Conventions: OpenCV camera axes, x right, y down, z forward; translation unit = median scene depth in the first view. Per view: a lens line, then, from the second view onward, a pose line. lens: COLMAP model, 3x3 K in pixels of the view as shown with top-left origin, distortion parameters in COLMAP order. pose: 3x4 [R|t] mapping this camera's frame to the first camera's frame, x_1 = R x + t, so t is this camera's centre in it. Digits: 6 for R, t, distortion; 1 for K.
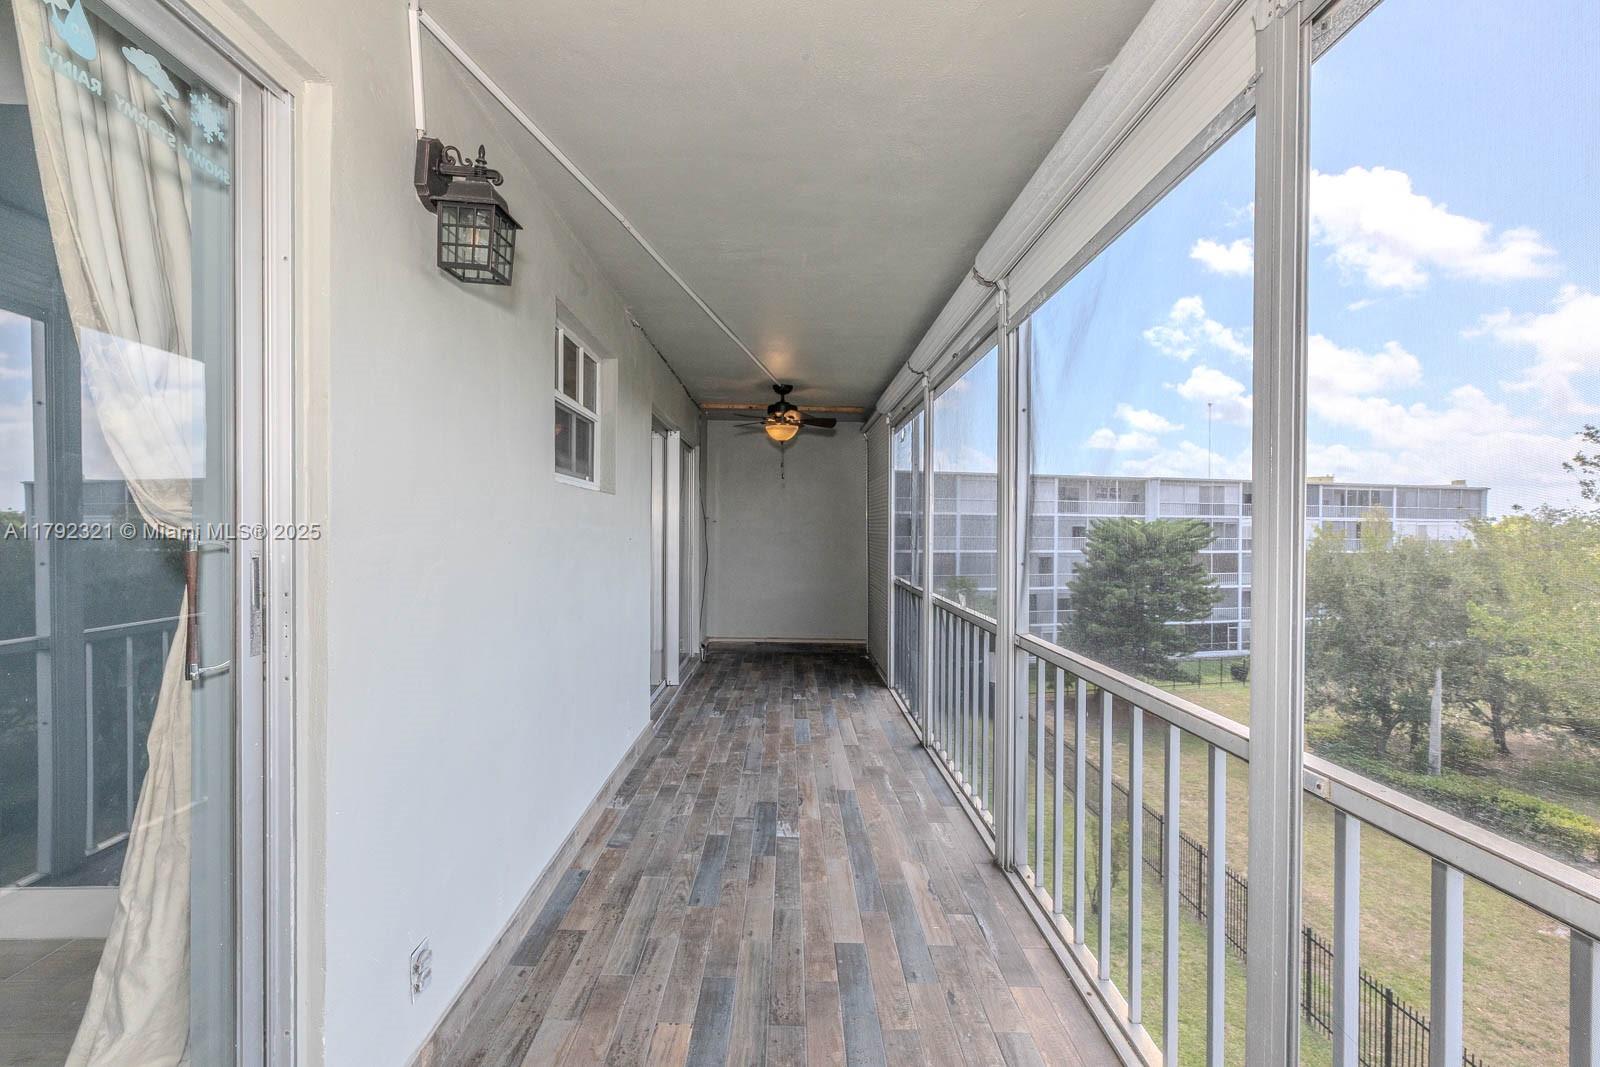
lens RADIAL K [[724.8, 0, 798.6], [0, 724.8, 531.9], [0, 0, 1]] dist [0.004135, 0.000461]
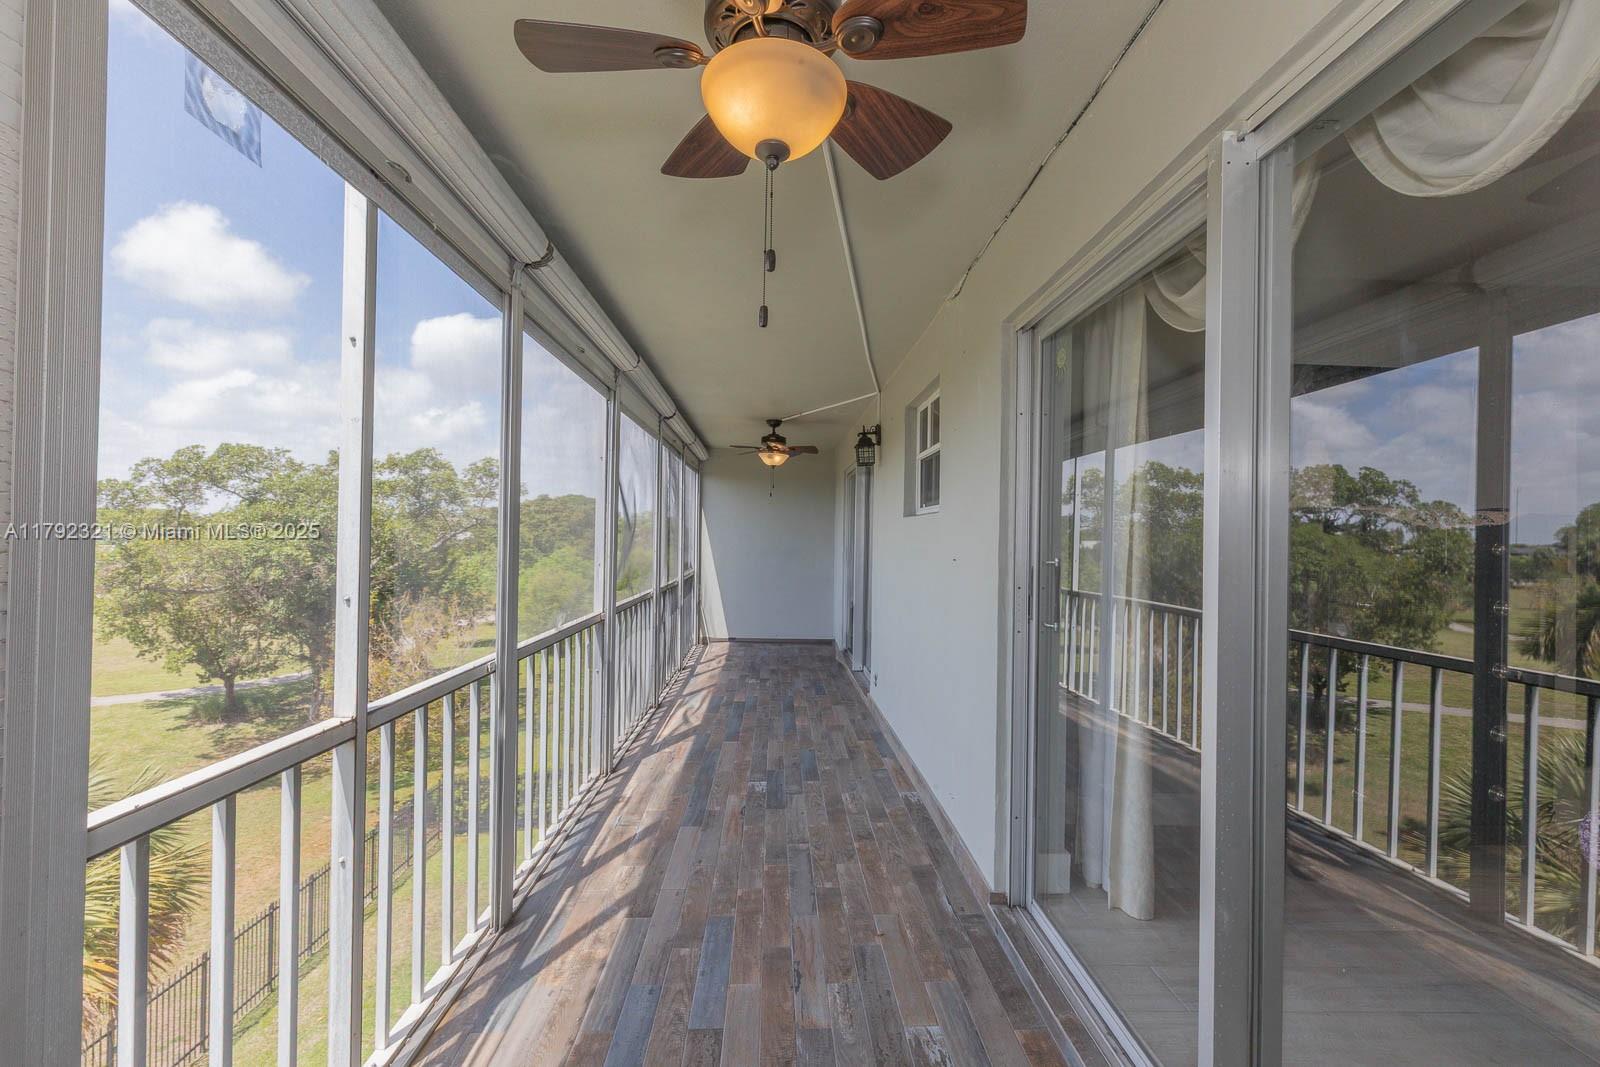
lens RADIAL K [[724.8, 0, 798.6], [0, 724.8, 531.9], [0, 0, 1]] dist [0.004135, 0.000461]
pose [[-0.999635, -0.020518, -0.017585, -0.047089], [-0.020337, 0.999739, -0.010454, -0.010211], [0.017795, -0.010092, -0.999791, 1.934212]]
